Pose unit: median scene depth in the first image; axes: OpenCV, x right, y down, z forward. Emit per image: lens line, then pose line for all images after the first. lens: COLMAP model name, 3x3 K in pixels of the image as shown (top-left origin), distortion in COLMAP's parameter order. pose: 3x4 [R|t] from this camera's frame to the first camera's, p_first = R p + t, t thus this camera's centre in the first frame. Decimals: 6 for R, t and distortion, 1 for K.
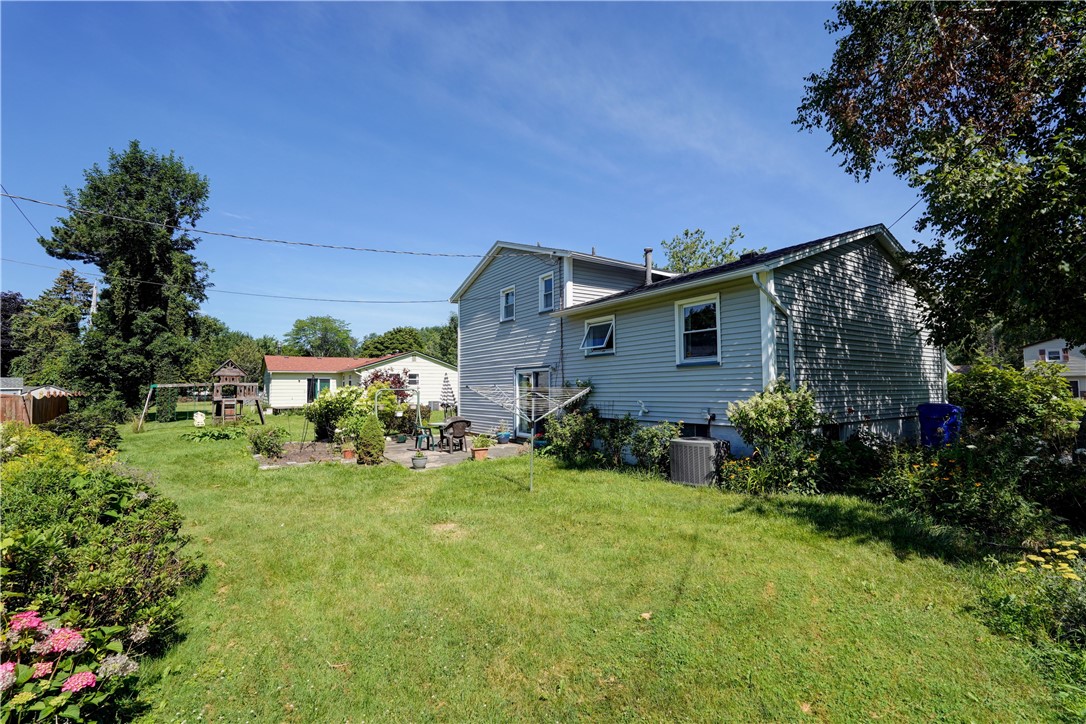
lens RADIAL K [[498.2, 0, 543.0], [0, 498.2, 362.0], [0, 0, 1]] dist [-0.001246, 0.000260]
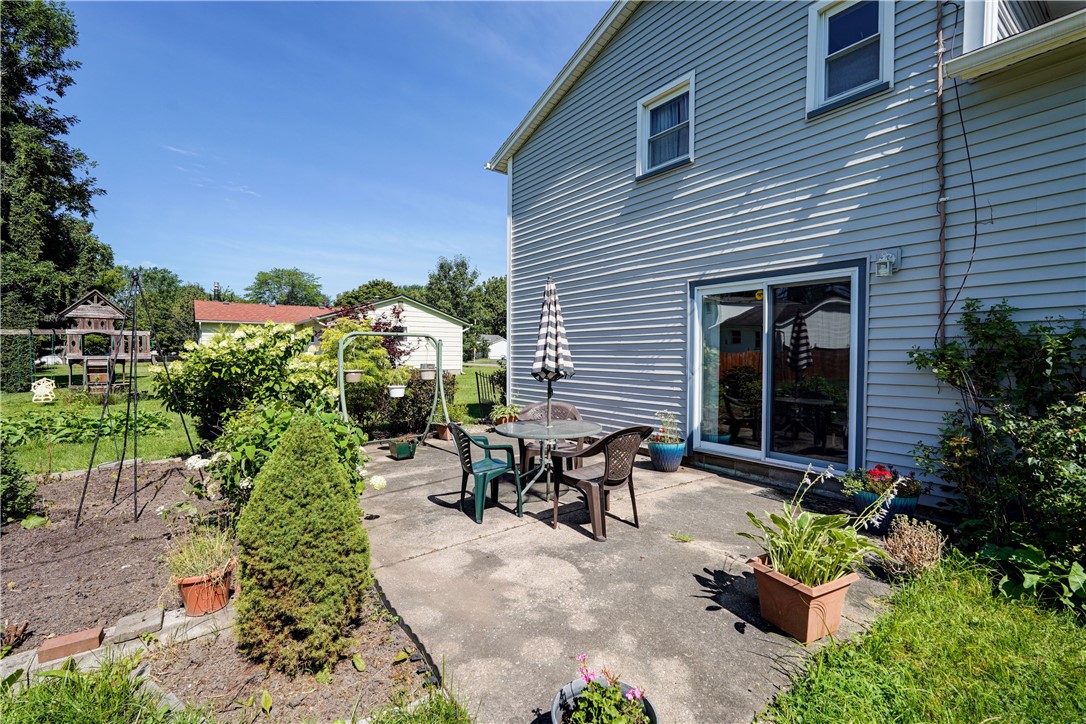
lens RADIAL K [[484.4, 0, 543.0], [0, 484.4, 362.0], [0, 0, 1]] dist [0.000226, 0.000279]
pose [[0.998491, 0.009421, 0.054109, -0.124678], [-0.013297, 0.997336, 0.071723, 0.031685], [-0.053289, -0.072334, 0.995956, 0.388549]]
